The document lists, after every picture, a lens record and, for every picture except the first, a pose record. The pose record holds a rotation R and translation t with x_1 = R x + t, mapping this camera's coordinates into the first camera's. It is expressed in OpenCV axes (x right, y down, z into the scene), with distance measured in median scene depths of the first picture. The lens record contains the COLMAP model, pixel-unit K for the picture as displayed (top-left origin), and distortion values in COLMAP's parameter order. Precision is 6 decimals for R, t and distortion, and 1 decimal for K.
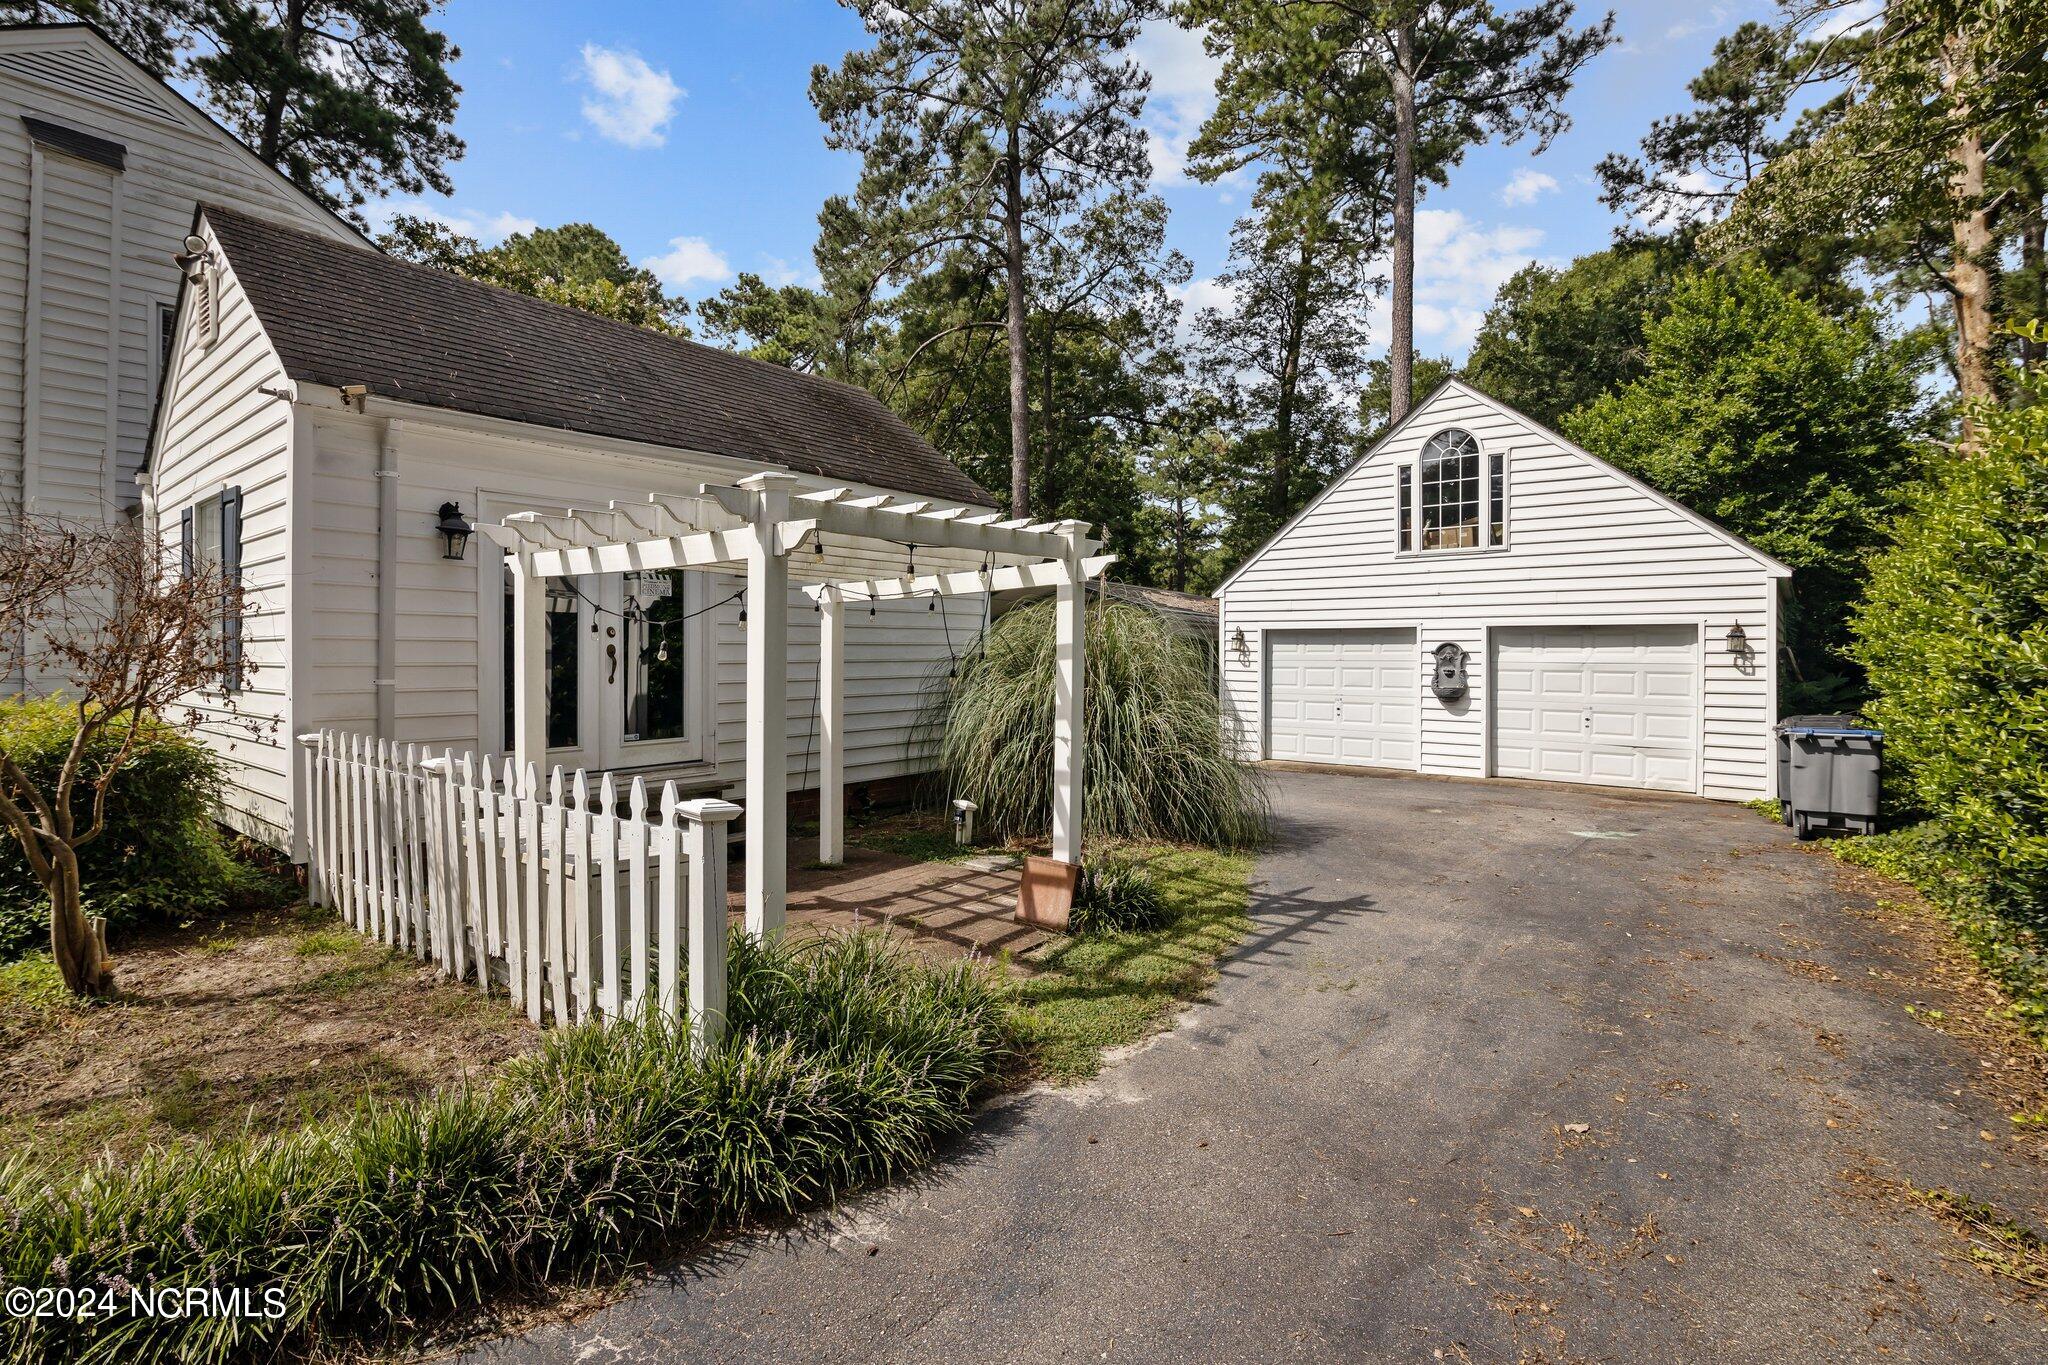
lens RADIAL K [[936.3, 0, 1024.0], [0, 936.3, 682.5], [0, 0, 1]] dist [-0.000342, -0.000123]
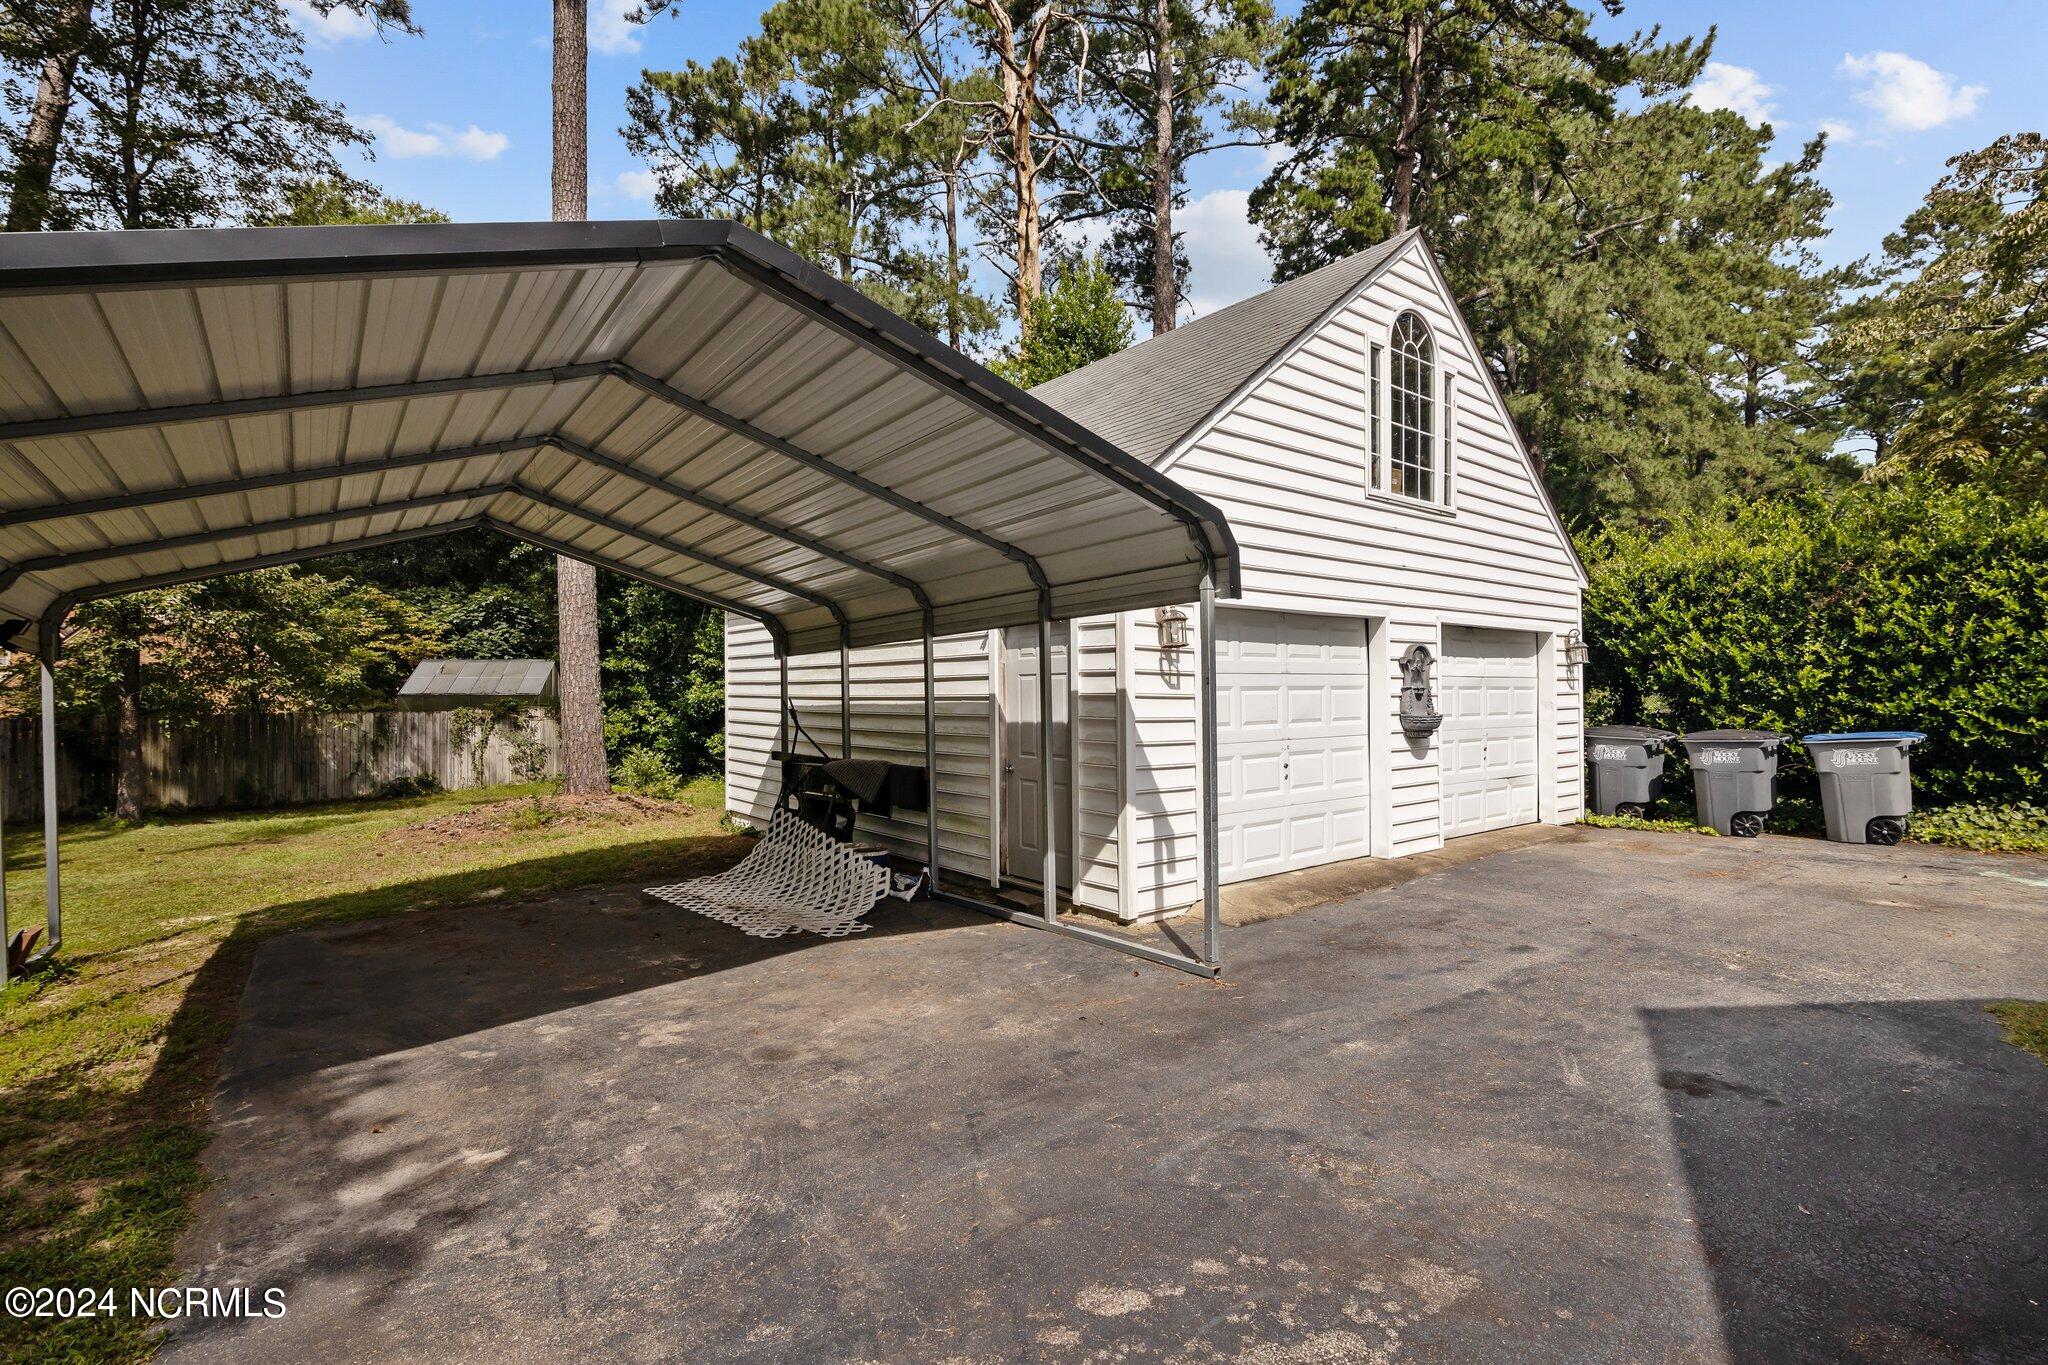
lens RADIAL K [[936.3, 0, 1024.0], [0, 936.3, 682.5], [0, 0, 1]] dist [-0.000342, -0.000123]
pose [[0.174788, -0.005336, 0.984592, -0.217602], [0.021953, 0.999758, 0.001521, -0.023606], [-0.984361, 0.021349, 0.174863, 1.113552]]
